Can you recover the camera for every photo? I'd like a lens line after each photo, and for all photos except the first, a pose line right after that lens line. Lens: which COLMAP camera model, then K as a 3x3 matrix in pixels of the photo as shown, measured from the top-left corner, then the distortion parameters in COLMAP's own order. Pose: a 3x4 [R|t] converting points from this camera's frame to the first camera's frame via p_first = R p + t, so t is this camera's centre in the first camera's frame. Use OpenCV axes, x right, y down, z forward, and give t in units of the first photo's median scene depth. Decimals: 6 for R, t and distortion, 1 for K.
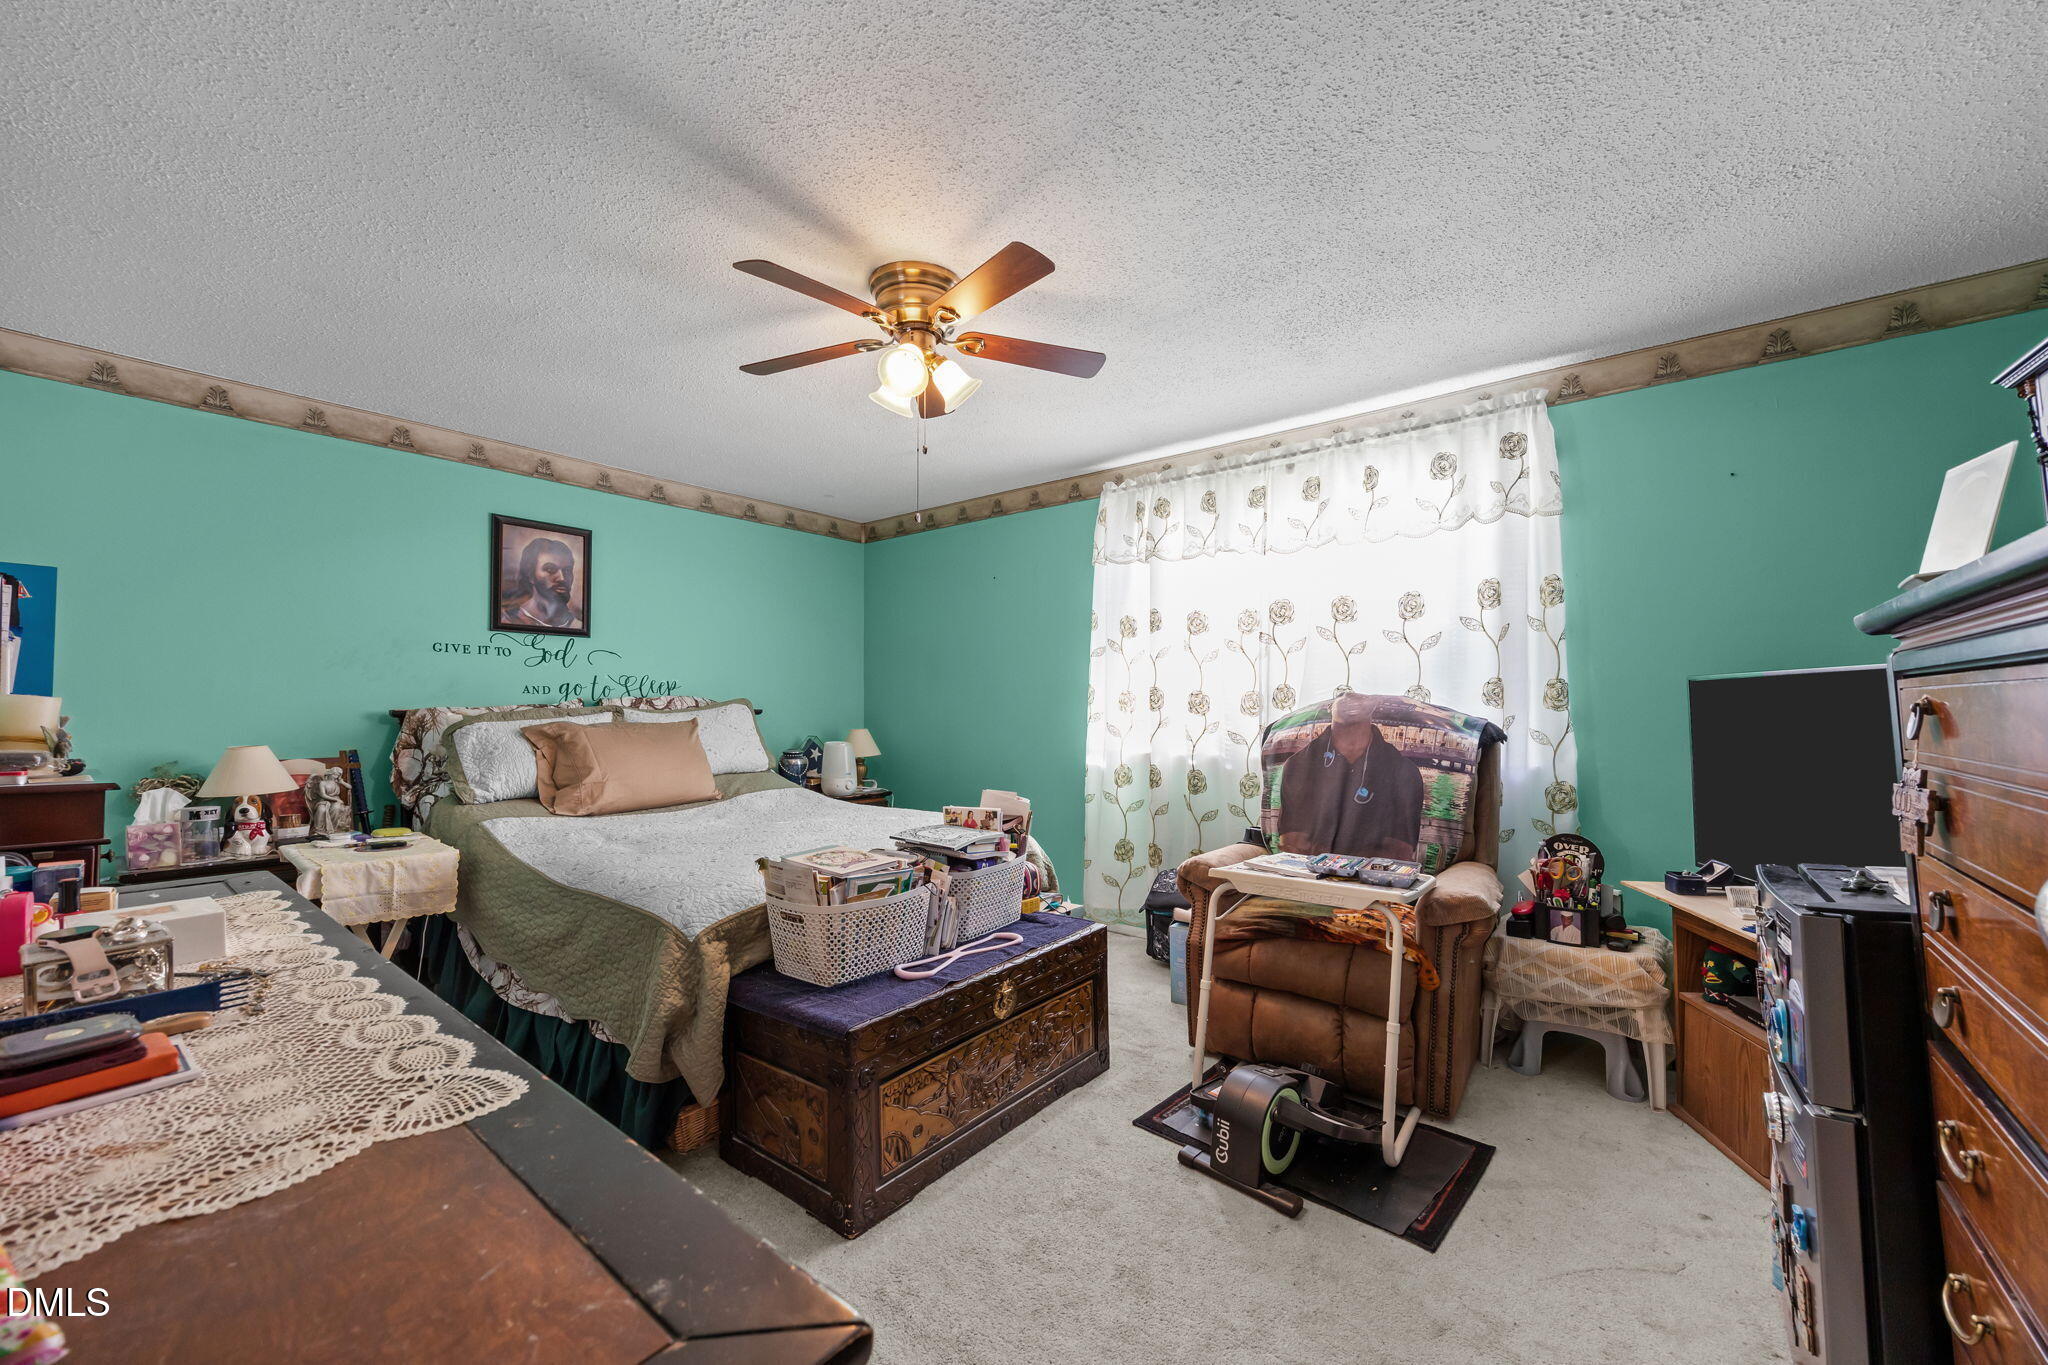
lens RADIAL K [[776.6, 0, 1021.9], [0, 776.6, 675.0], [0, 0, 1]] dist [0.001987, -0.000038]
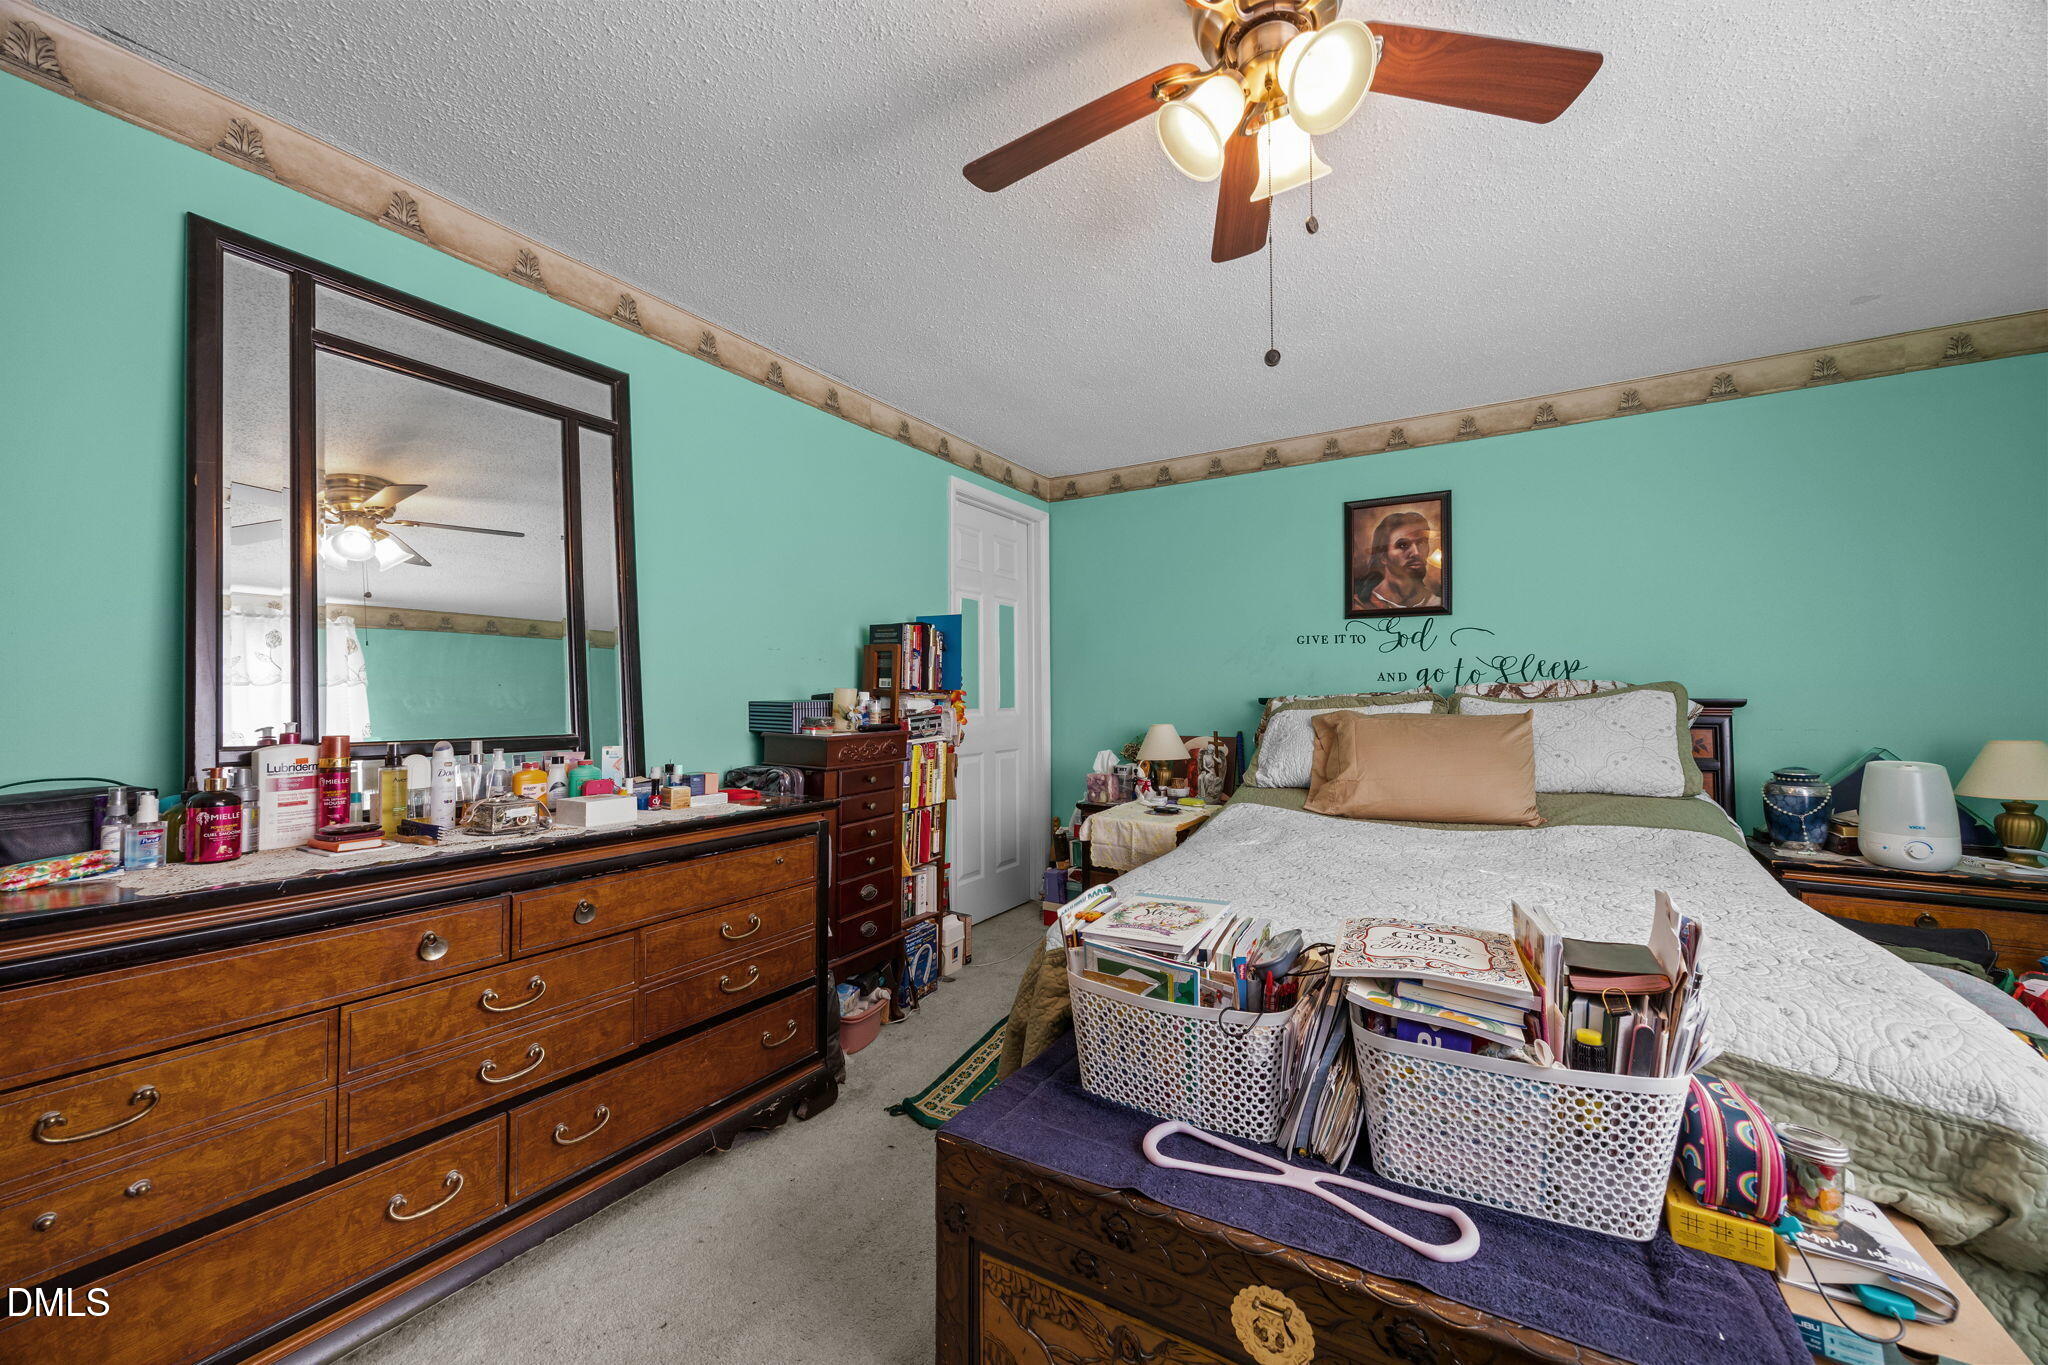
lens RADIAL K [[776.6, 0, 1021.0], [0, 776.6, 689.4], [0, 0, 1]] dist [0.001987, -0.000038]
pose [[0.114624, 0.010283, -0.993356, 0.264907], [0.048146, 0.998714, 0.015894, -0.001680], [0.992242, -0.049648, 0.113981, 0.436789]]
